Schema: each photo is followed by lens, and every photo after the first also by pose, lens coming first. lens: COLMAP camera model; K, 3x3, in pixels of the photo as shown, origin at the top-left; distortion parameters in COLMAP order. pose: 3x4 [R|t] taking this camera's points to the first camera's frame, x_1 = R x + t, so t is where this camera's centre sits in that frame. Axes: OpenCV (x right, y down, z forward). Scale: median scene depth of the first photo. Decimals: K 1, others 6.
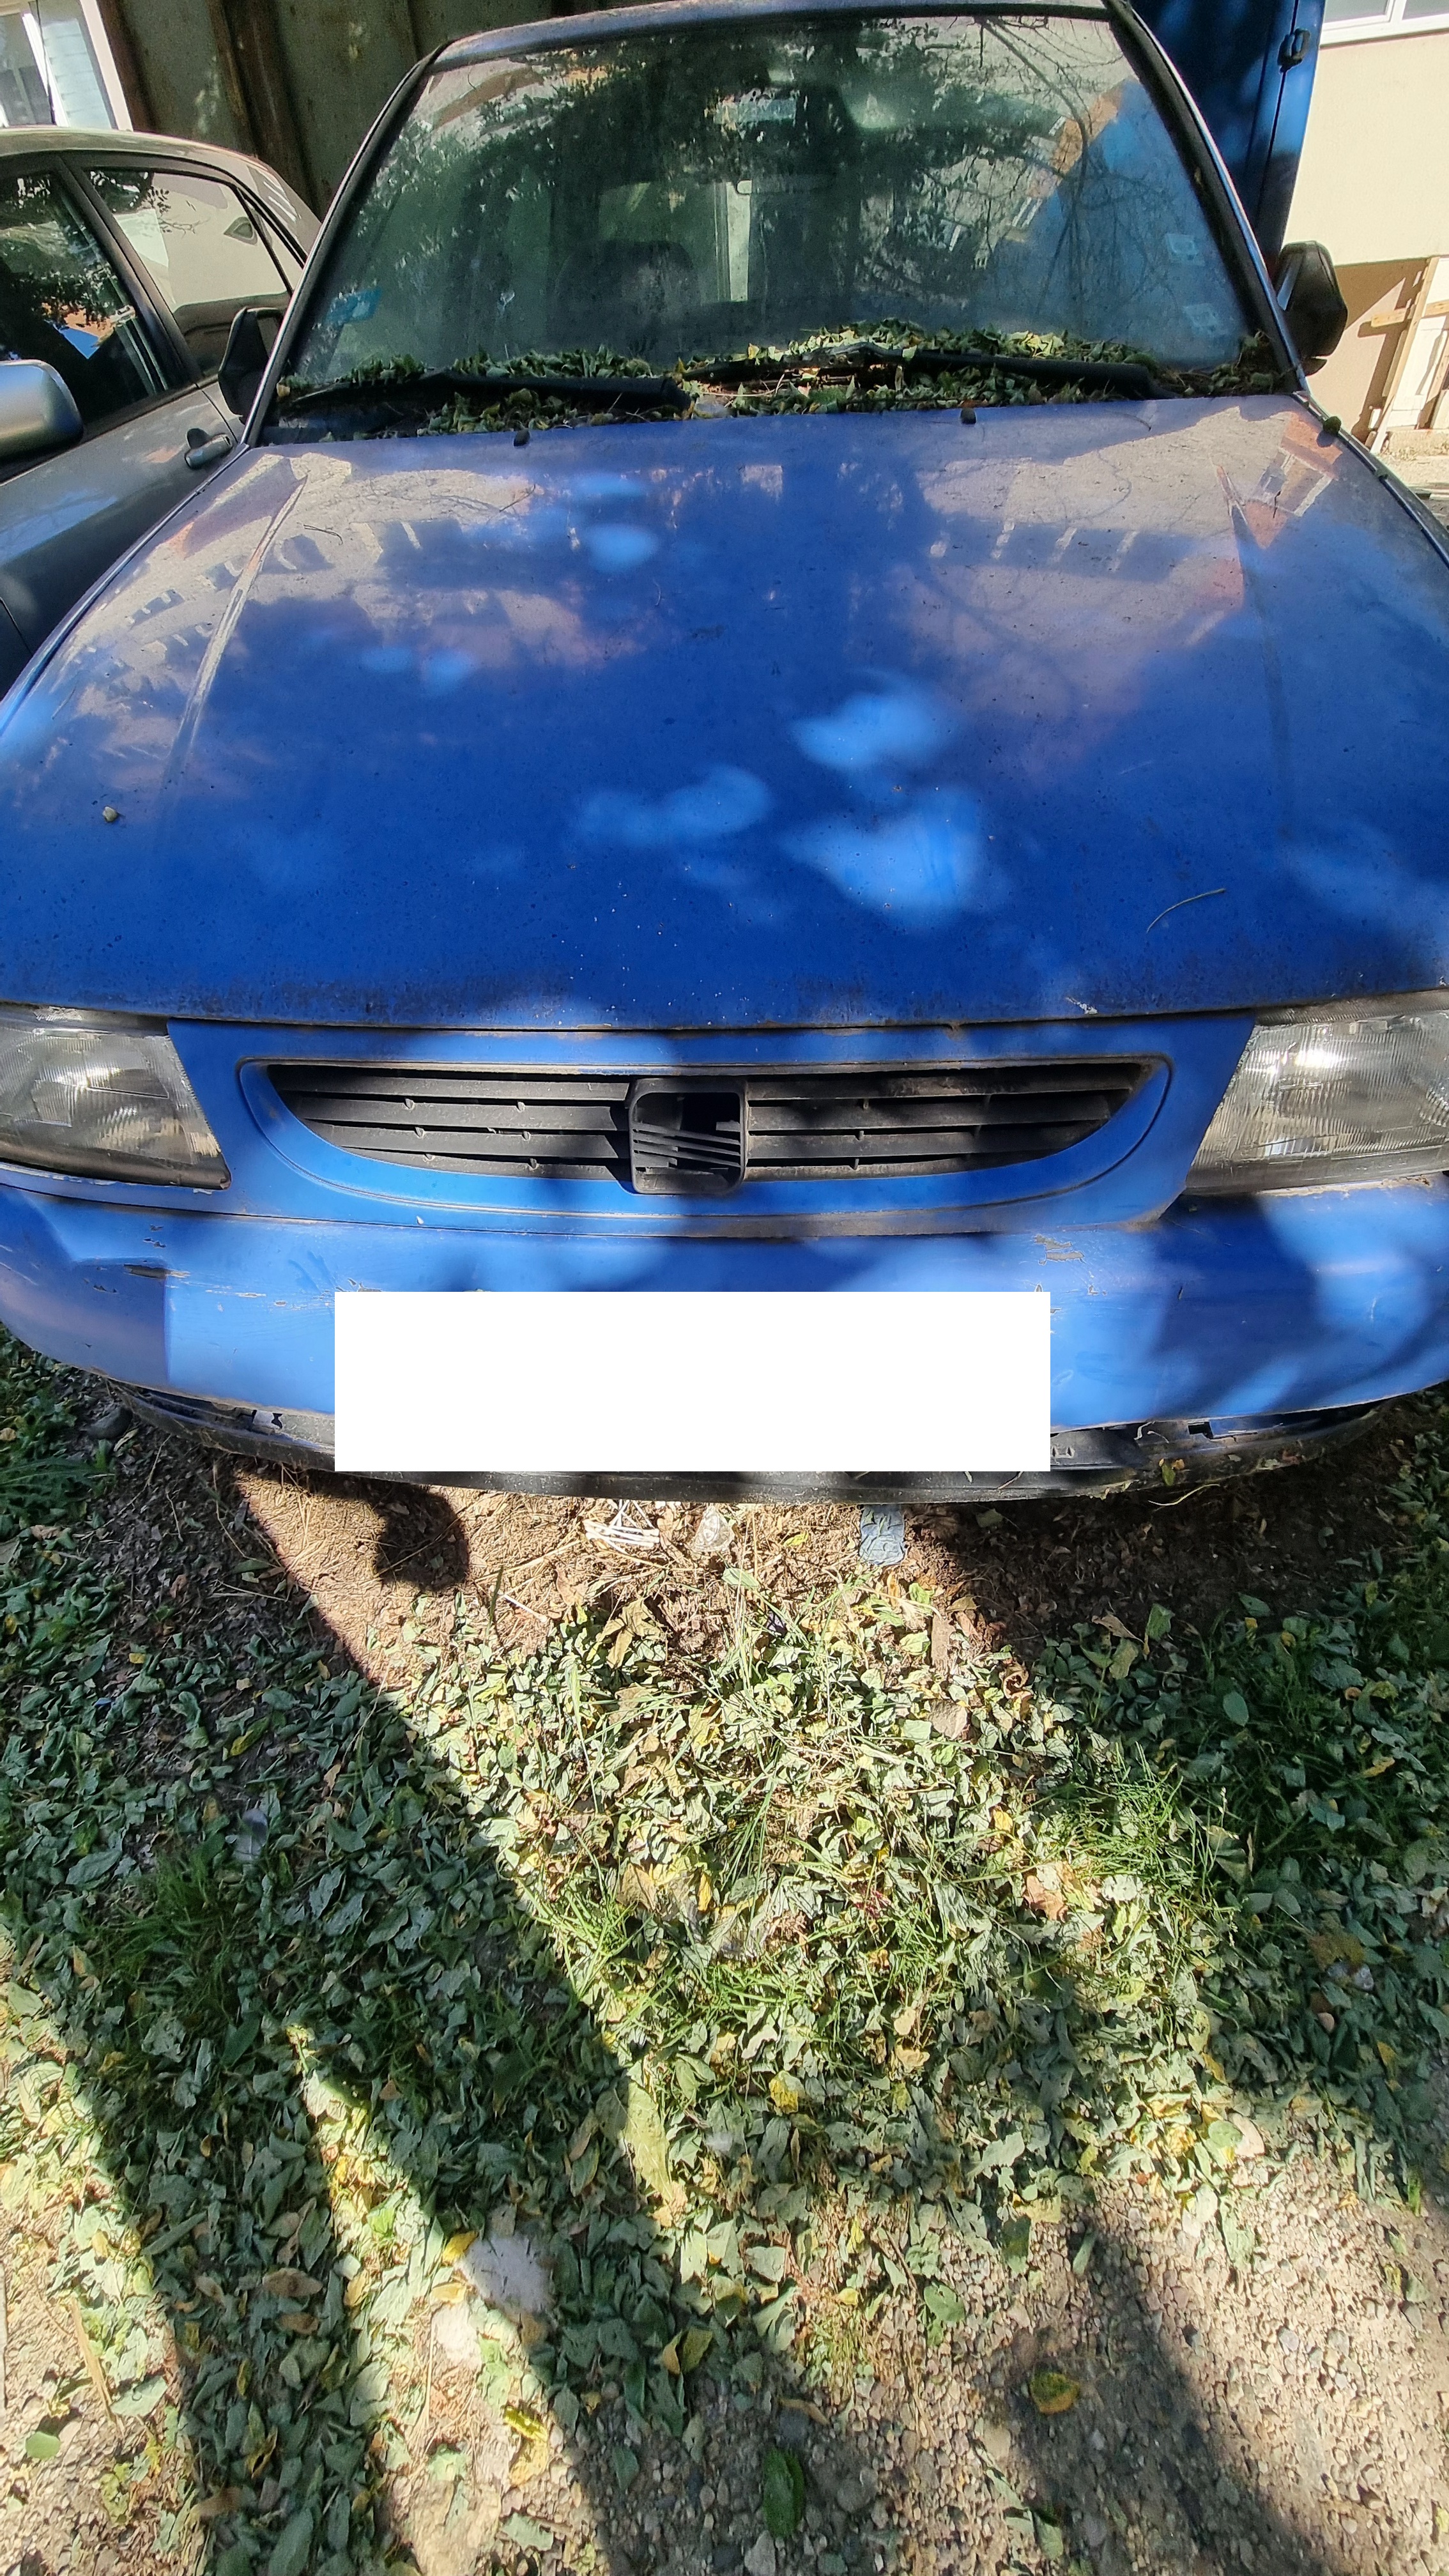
lens RADIAL K [[1065.0, 0, 724.5], [0, 1065.0, 1288.0], [0, 0, 1]] dist [0.002713, -0.000969]
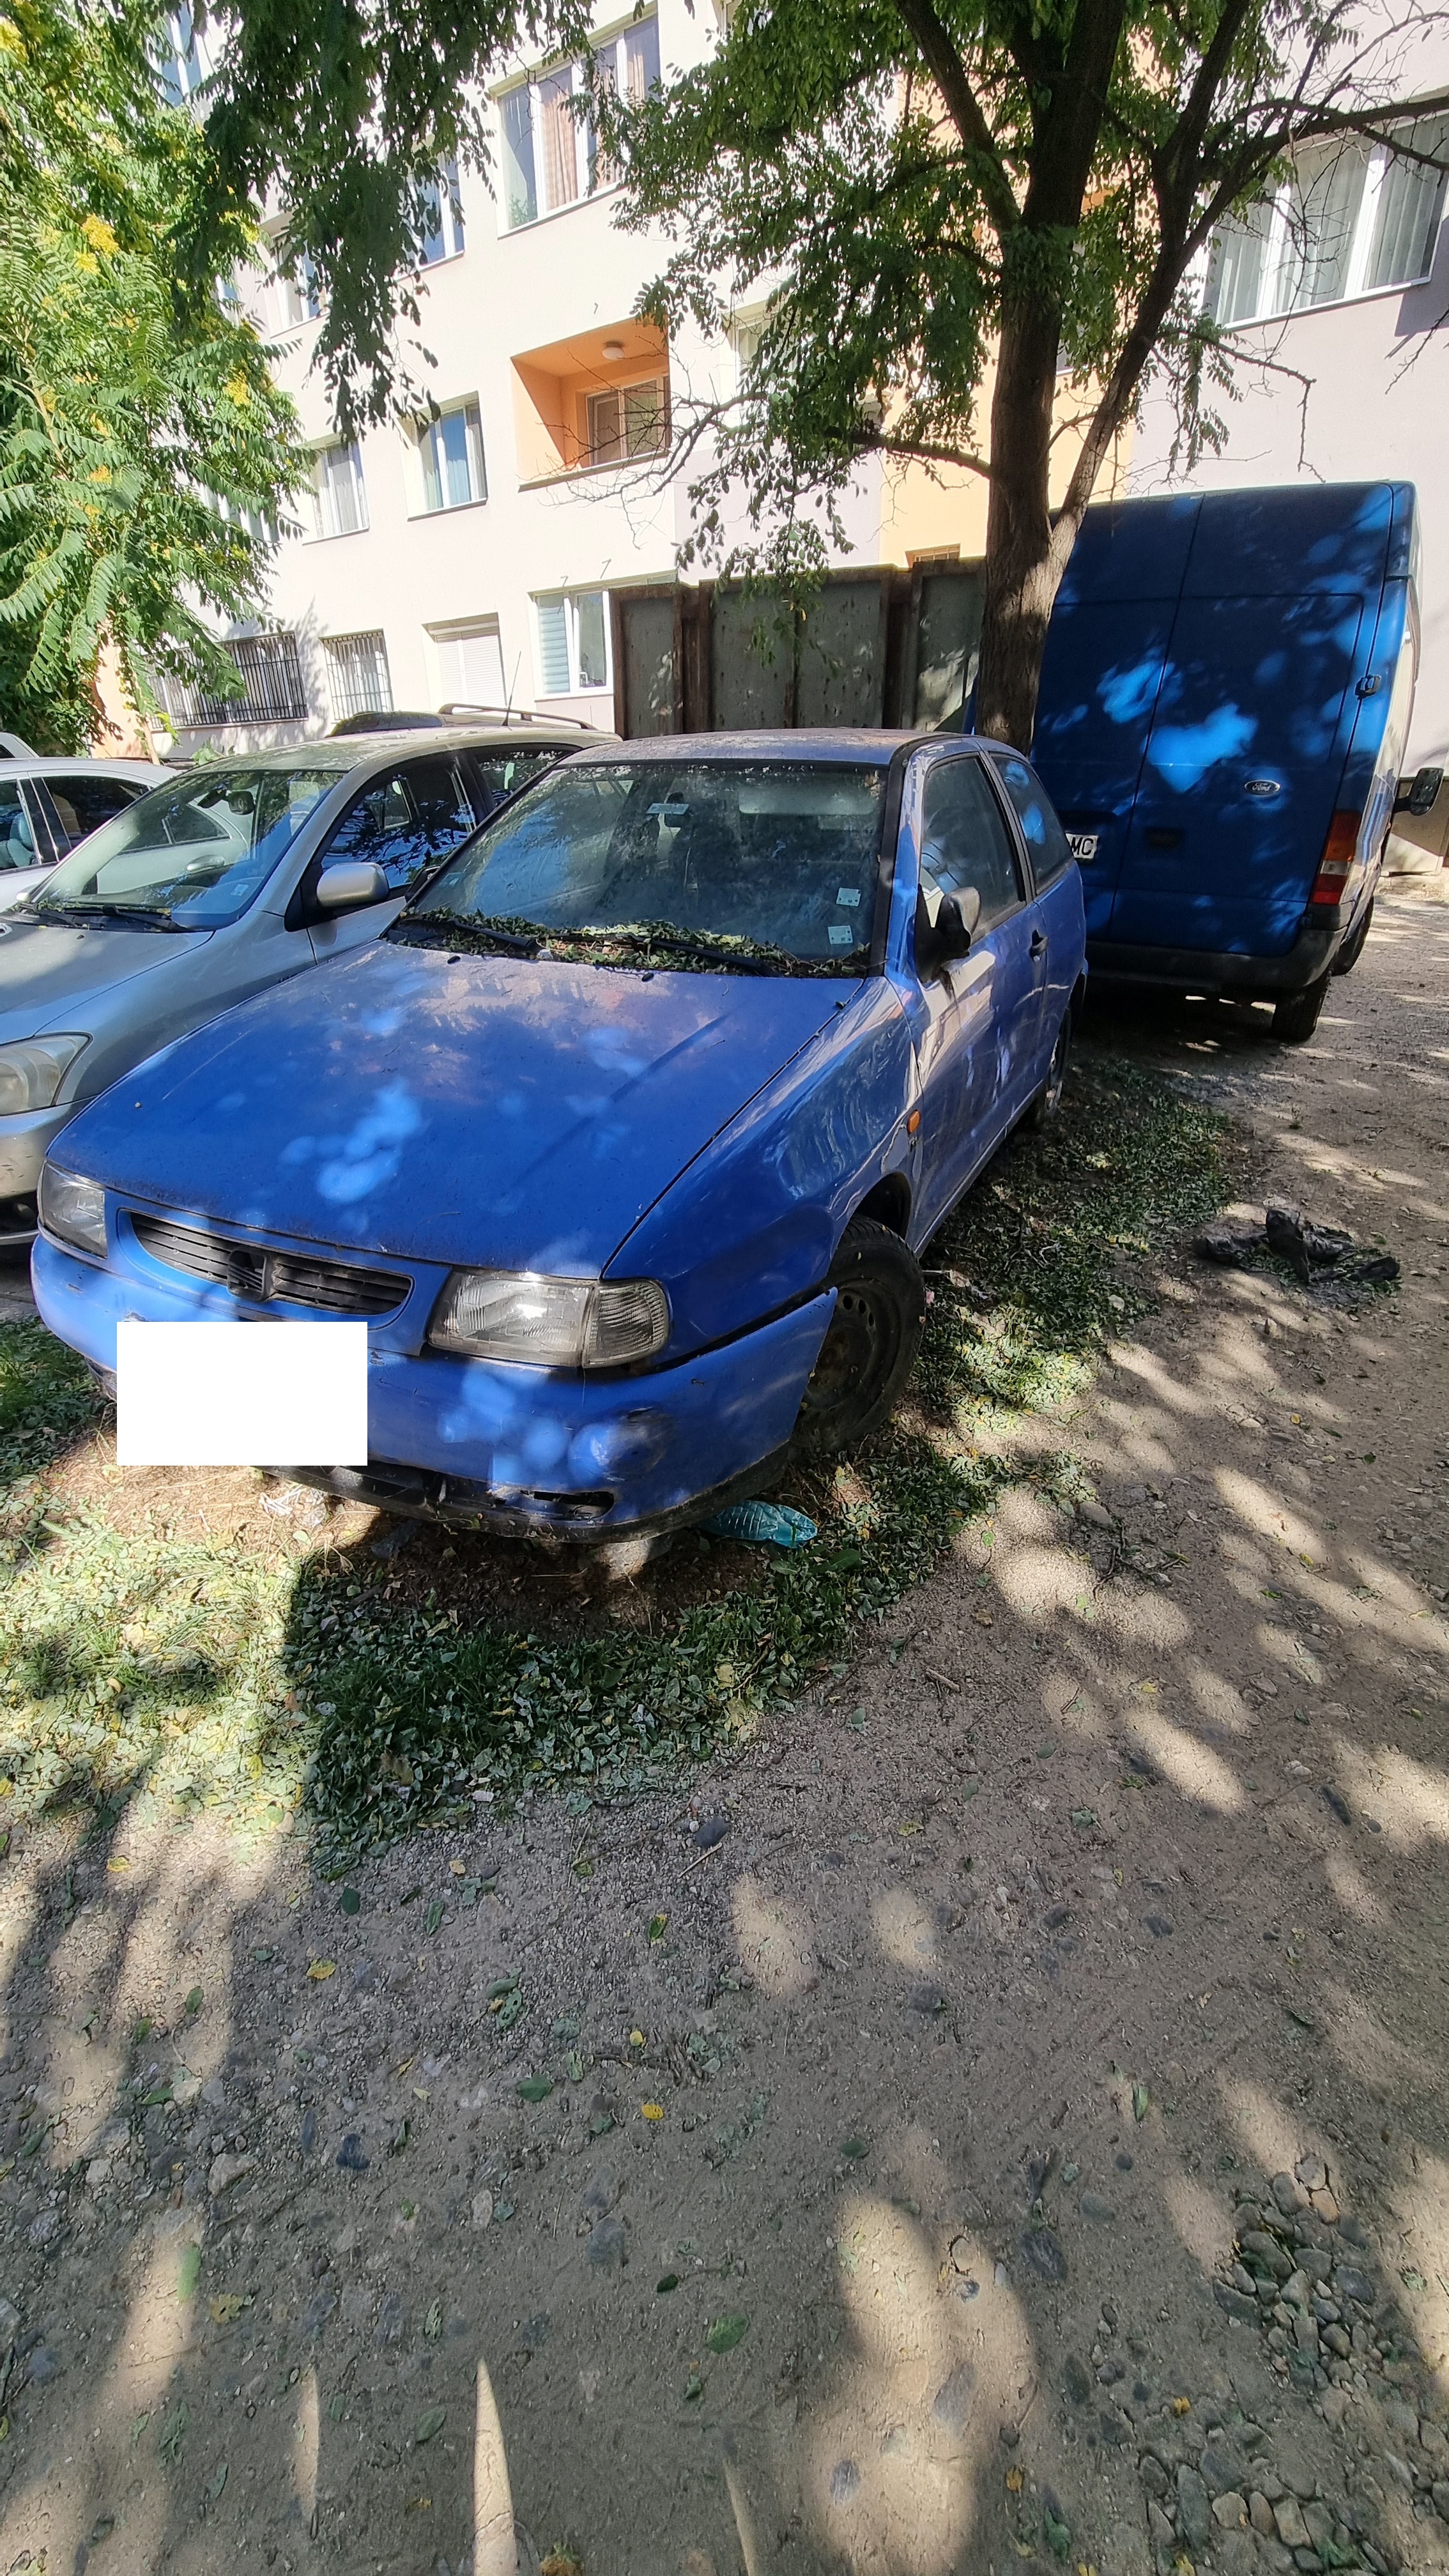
lens RADIAL K [[1065.0, 0, 724.5], [0, 1065.0, 1288.0], [0, 0, 1]] dist [0.002713, -0.000969]
pose [[0.930886, 0.203916, -0.303100, 1.368633], [-0.276316, 0.935765, -0.219074, 0.089956], [0.238958, 0.287684, 0.927436, -0.727518]]
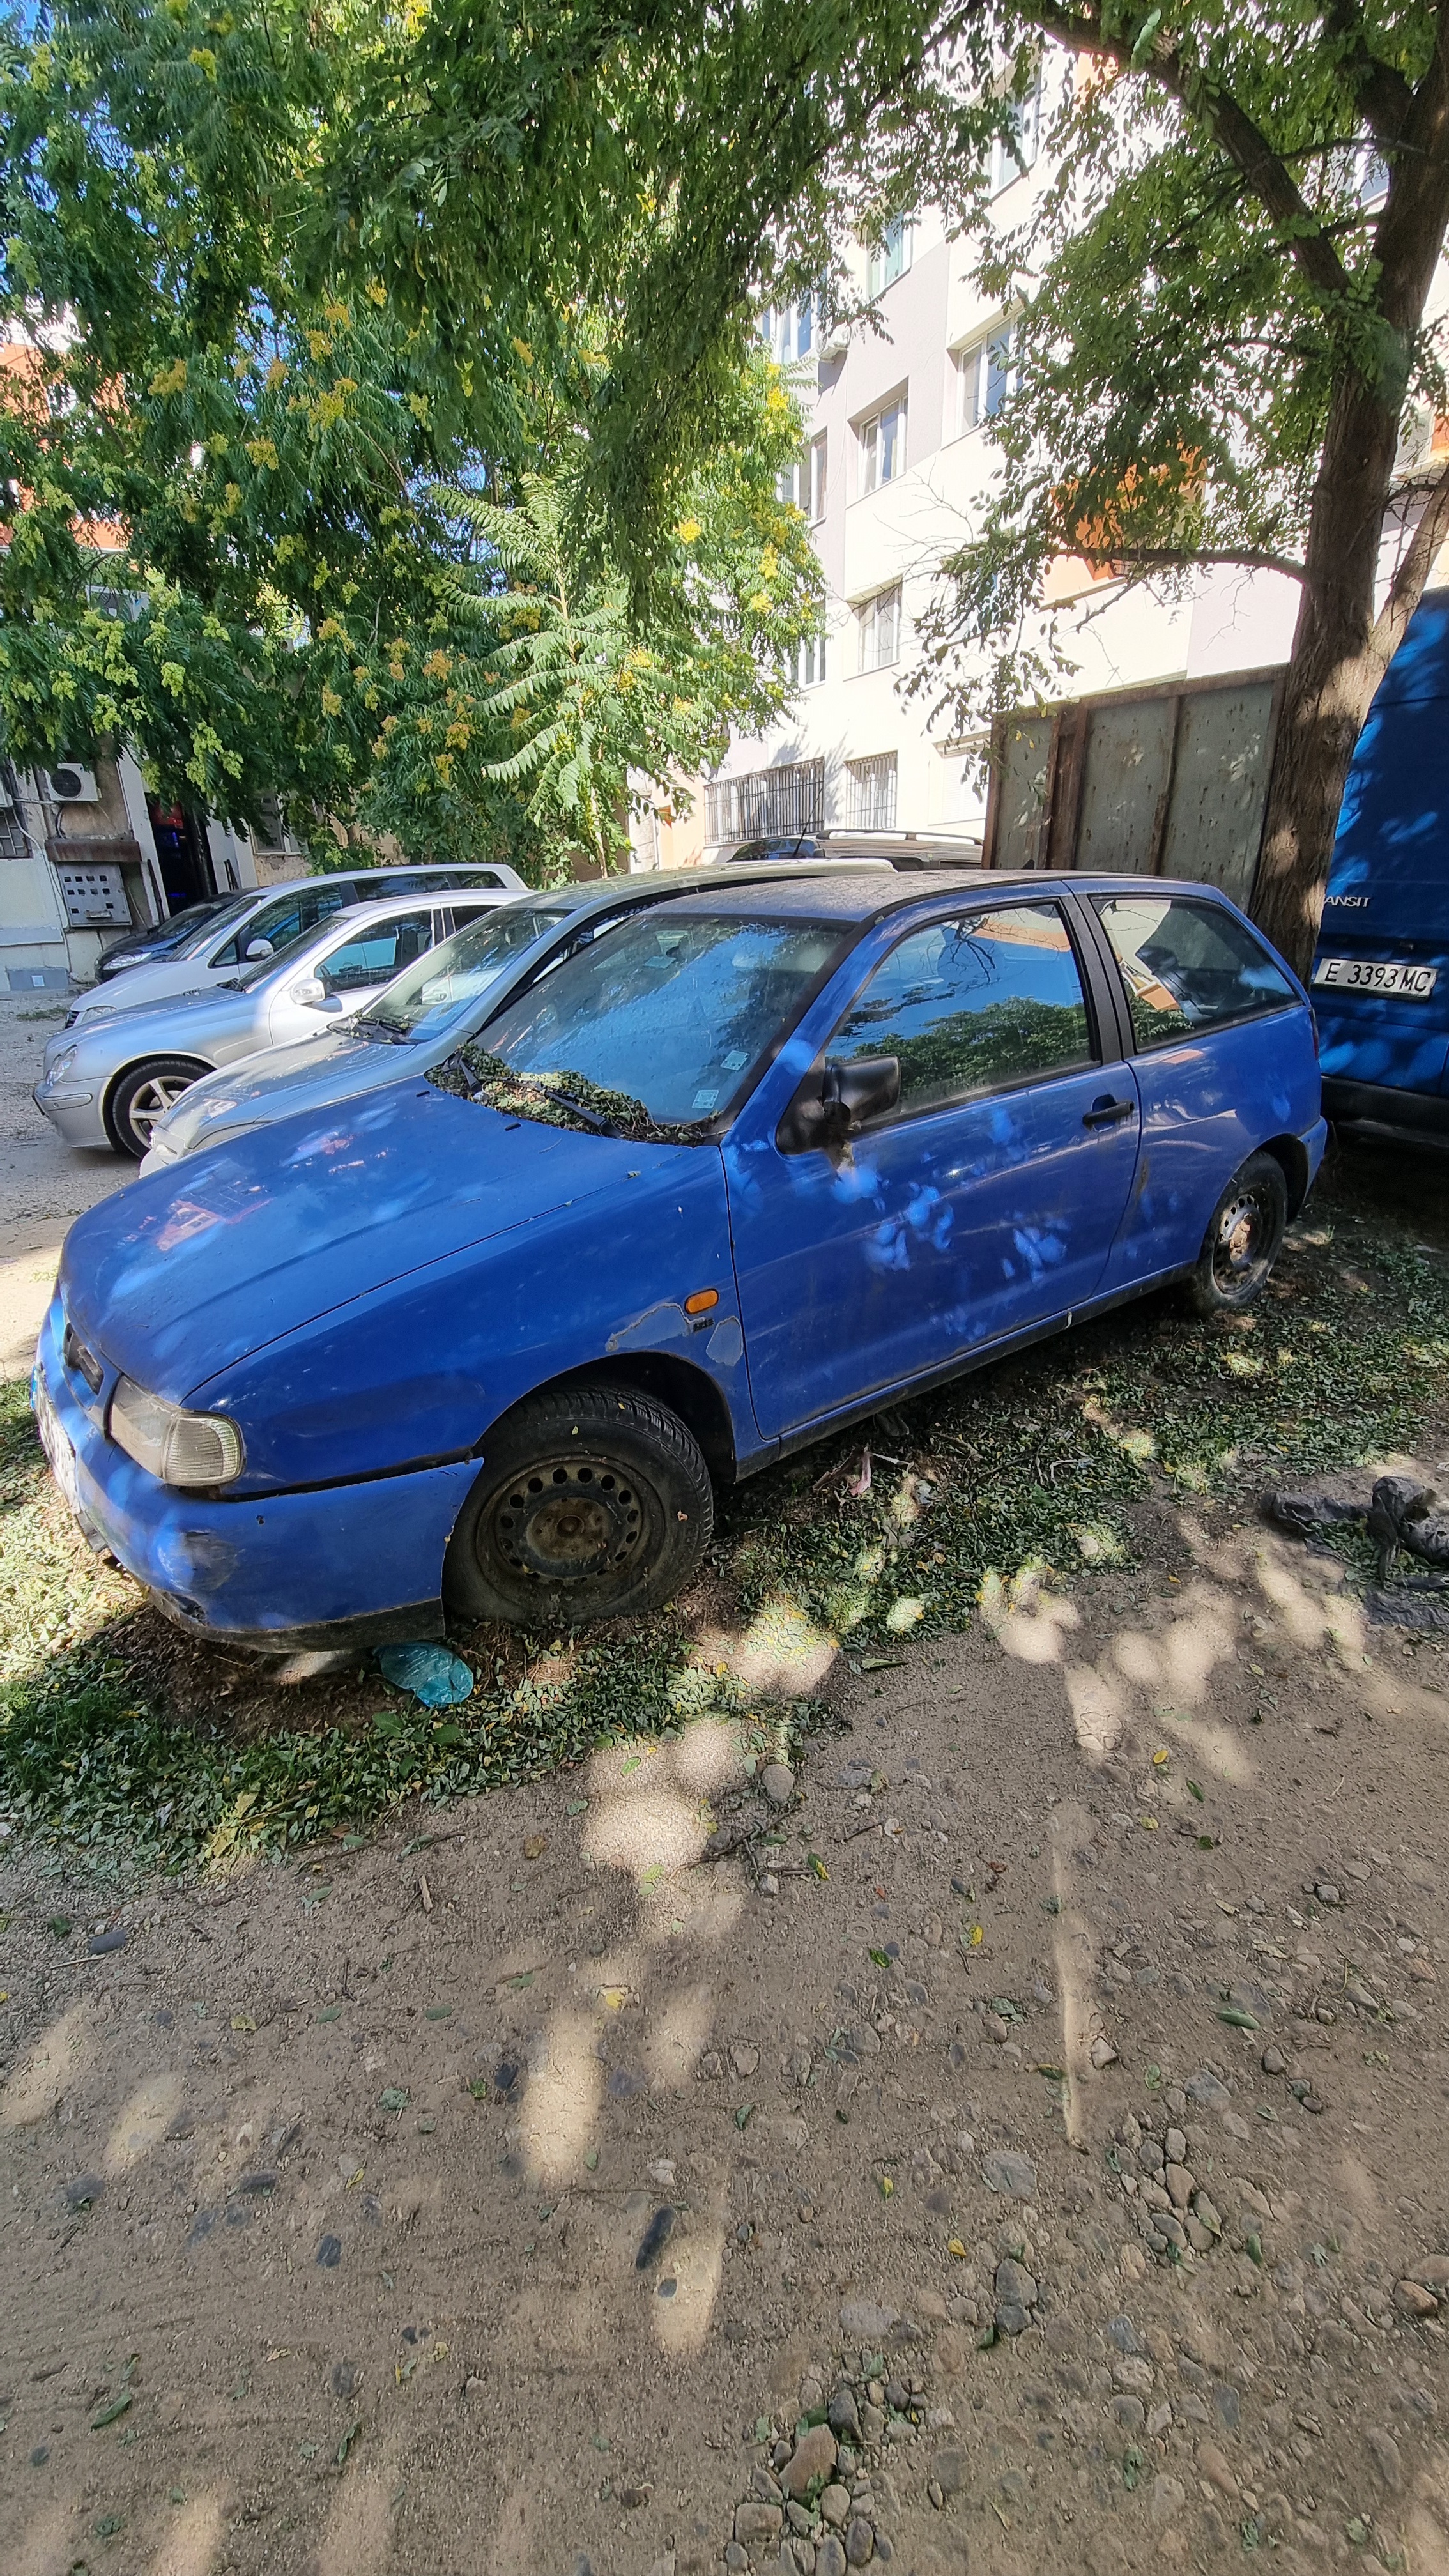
lens RADIAL K [[1065.0, 0, 724.5], [0, 1065.0, 1288.0], [0, 0, 1]] dist [0.002713, -0.000969]
pose [[0.658432, 0.306223, -0.687528, 2.551512], [-0.508501, 0.854462, -0.106406, -0.716402], [0.554883, 0.419670, 0.718319, -0.122015]]
